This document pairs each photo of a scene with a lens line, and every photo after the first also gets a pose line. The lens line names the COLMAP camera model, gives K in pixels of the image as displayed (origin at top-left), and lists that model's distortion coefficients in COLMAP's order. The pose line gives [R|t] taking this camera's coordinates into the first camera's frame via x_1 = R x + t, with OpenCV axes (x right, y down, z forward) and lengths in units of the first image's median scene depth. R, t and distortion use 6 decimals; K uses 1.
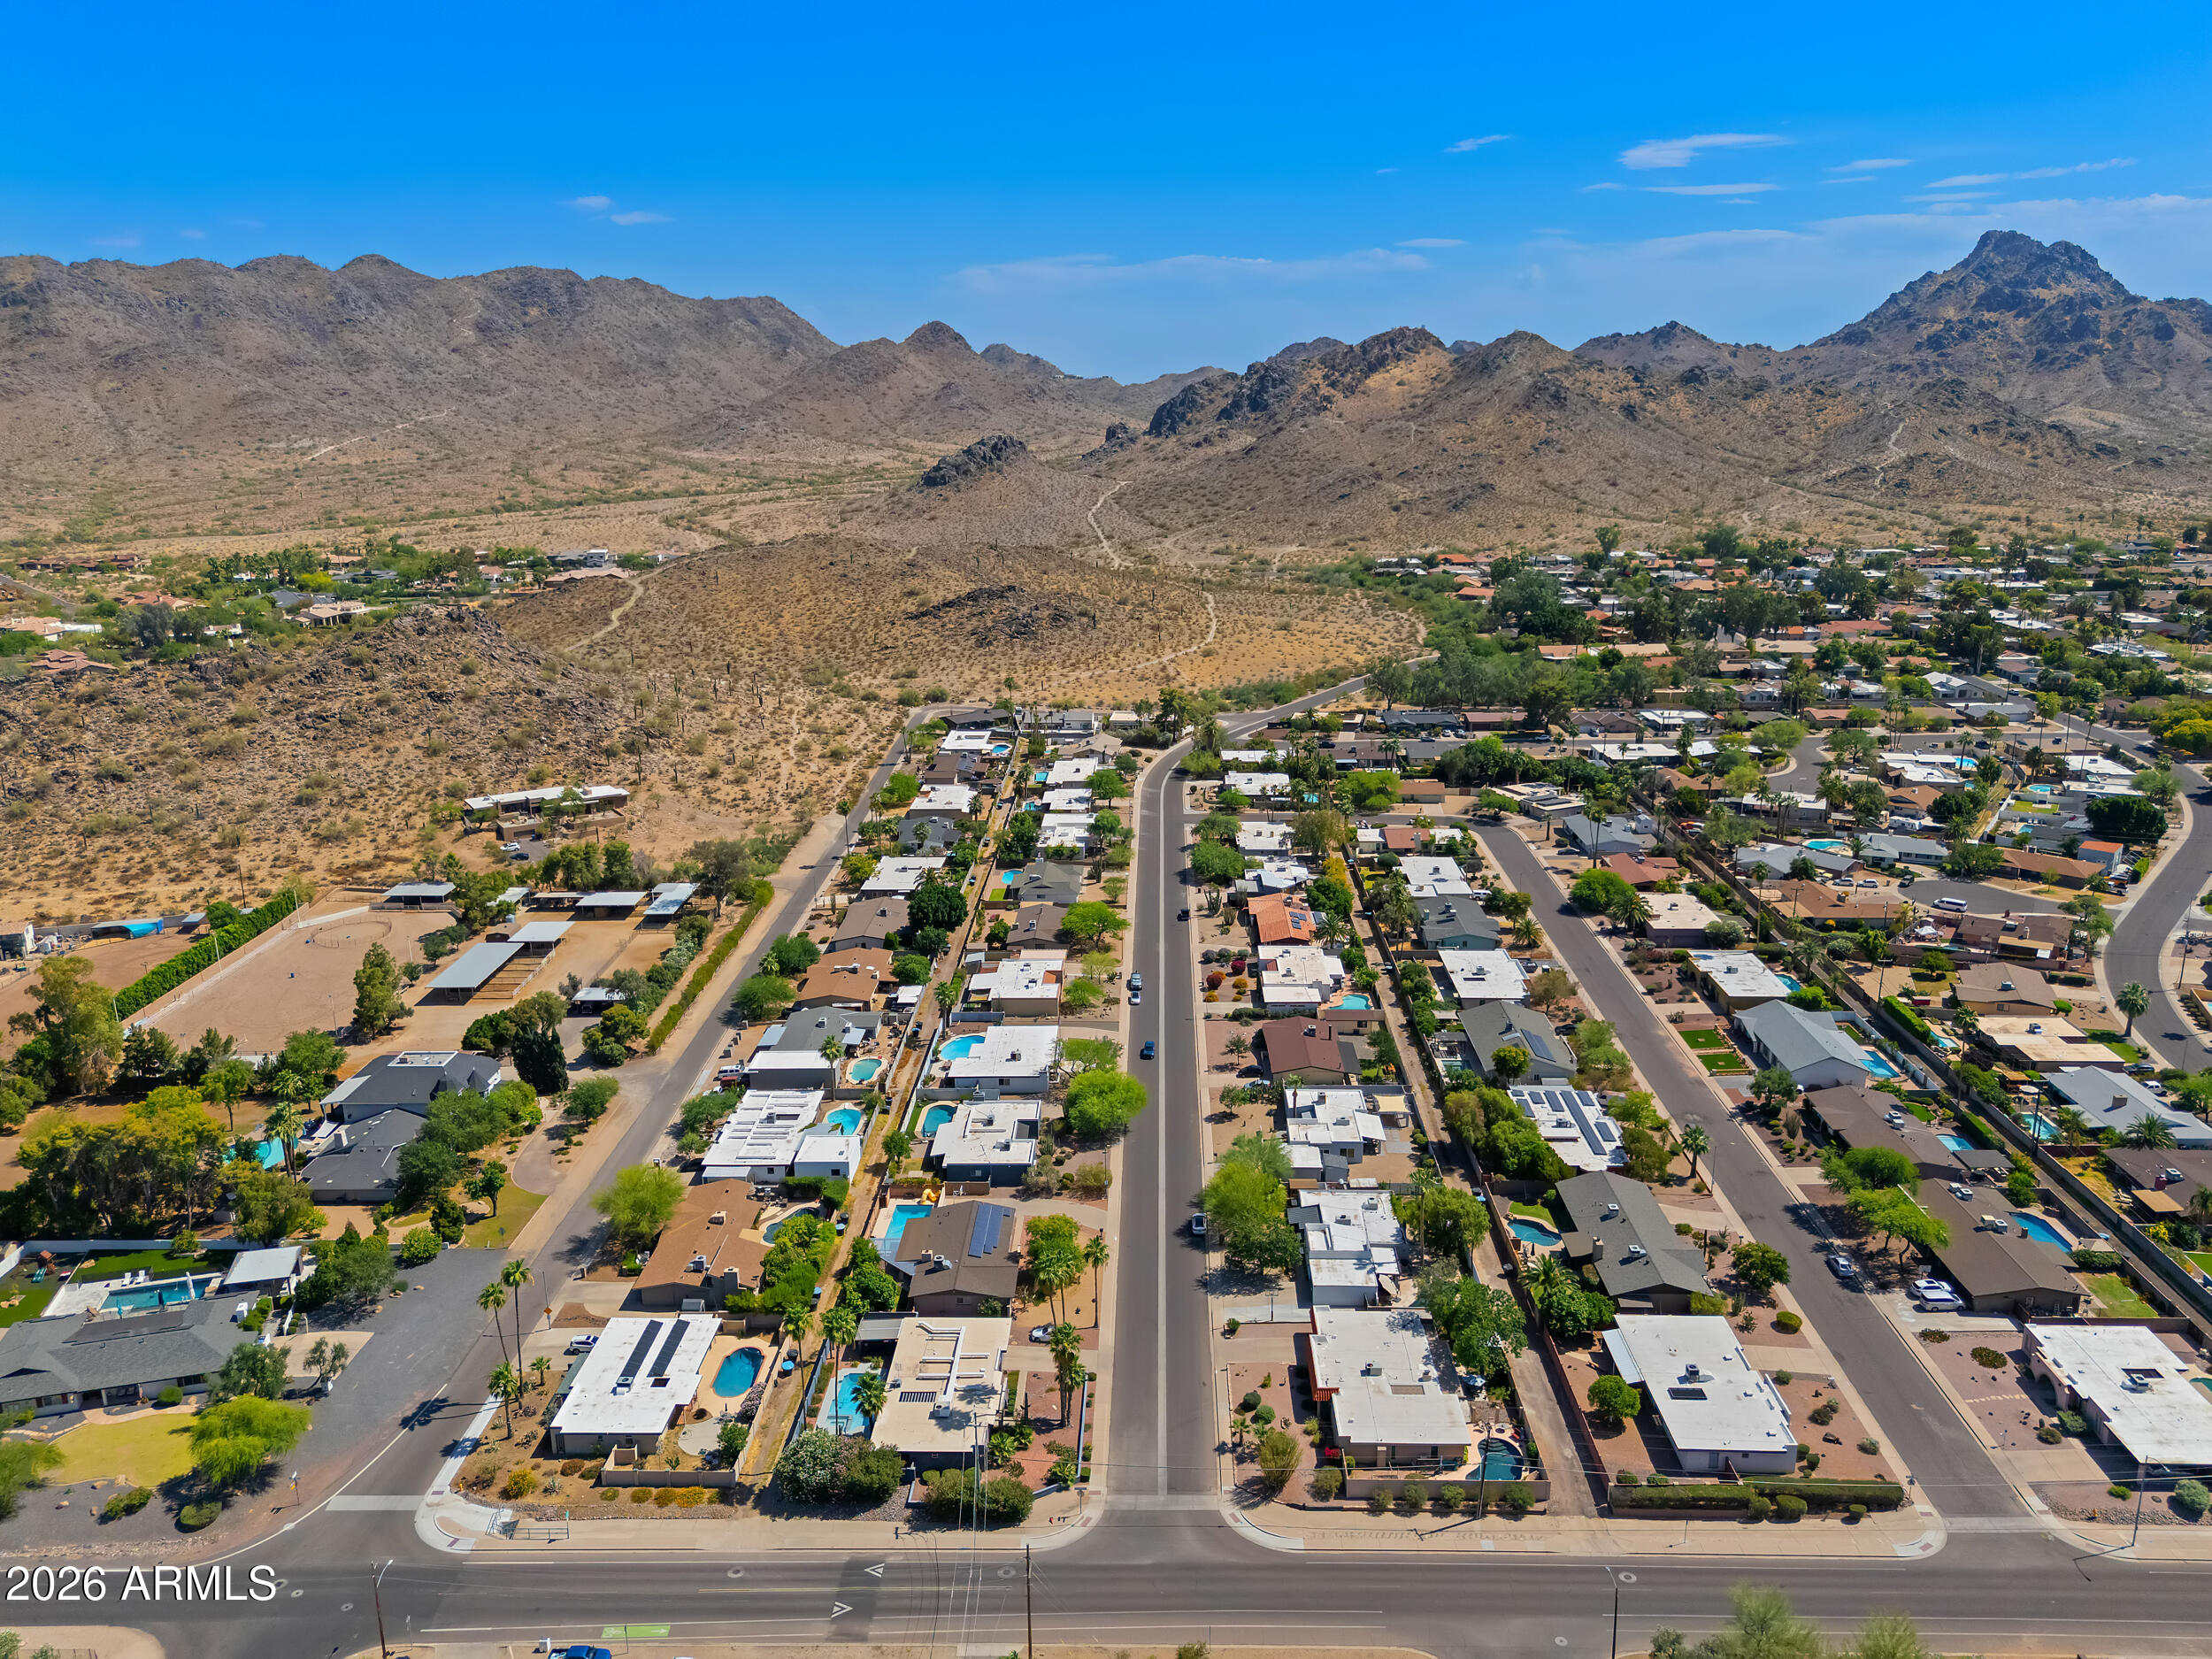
lens RADIAL K [[1633.5, 0, 1126.0], [0, 1633.5, 826.9], [0, 0, 1]] dist [0.082521, -0.086393]
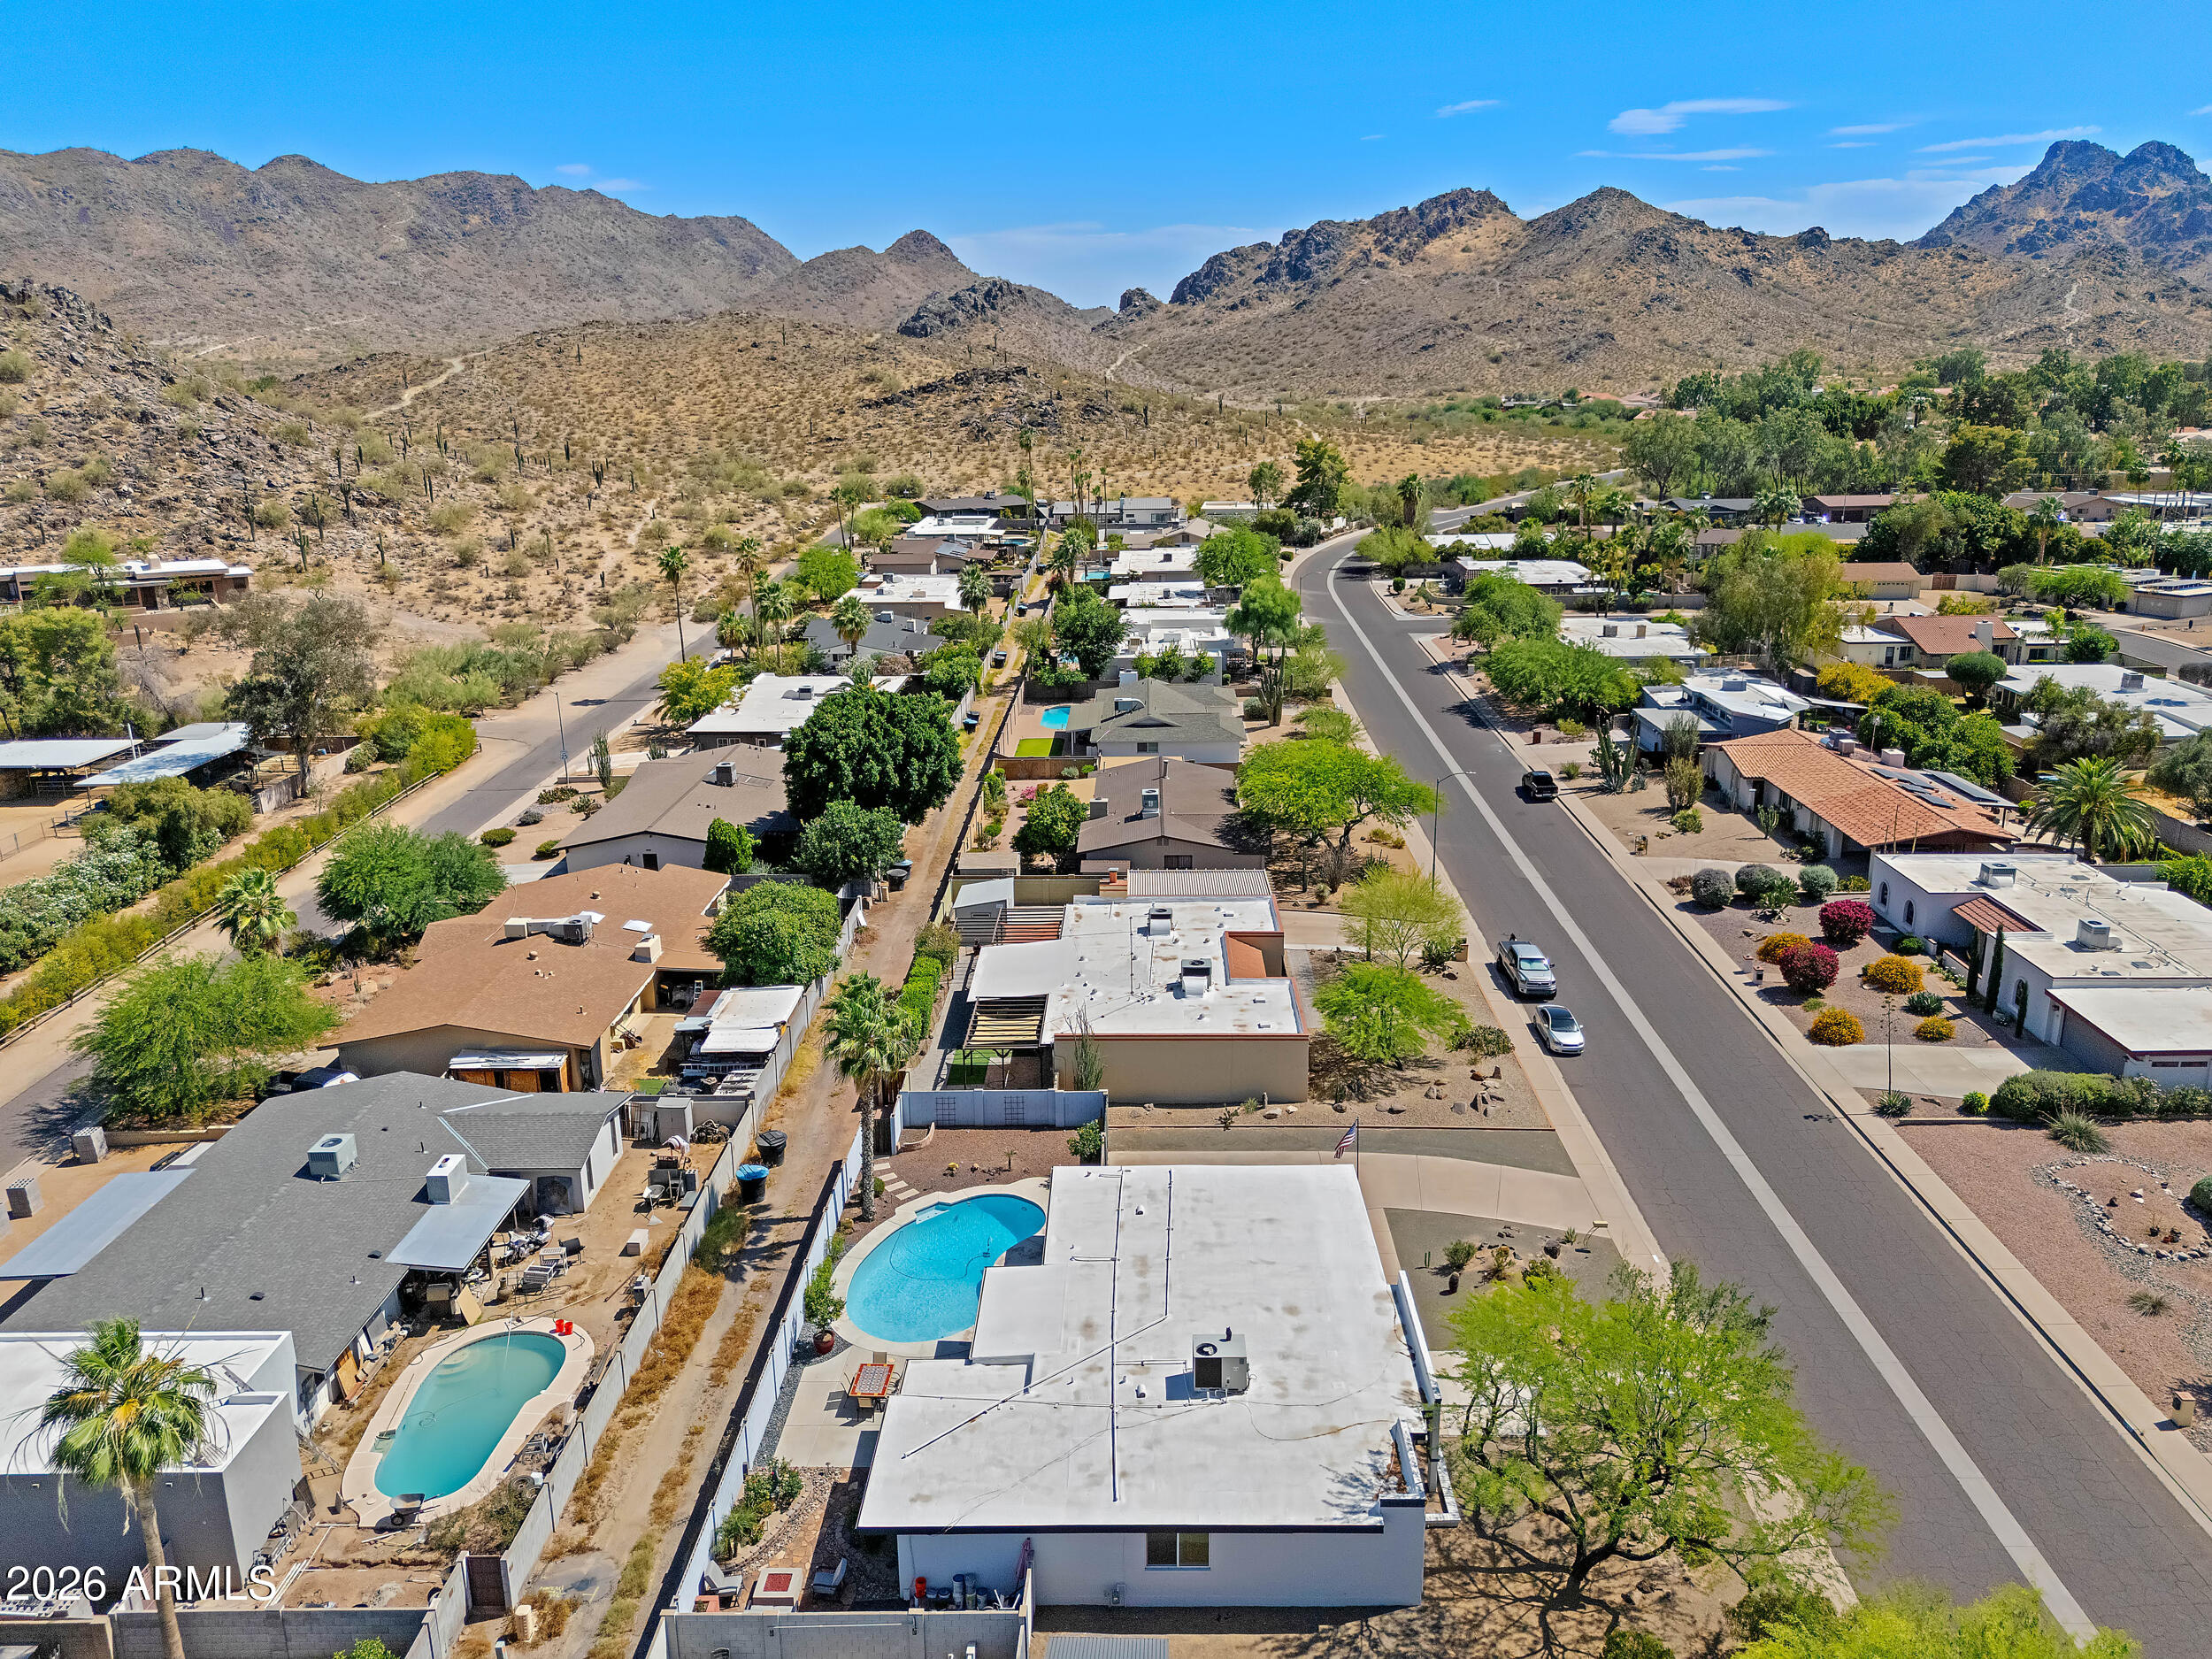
lens RADIAL K [[1633.5, 0, 1126.0], [0, 1633.5, 826.9], [0, 0, 1]] dist [0.082521, -0.086393]
pose [[0.999974, -0.003625, 0.006220, -0.044927], [0.003525, 0.999867, 0.015933, 0.041676], [-0.006277, -0.015910, 0.999854, 0.458556]]
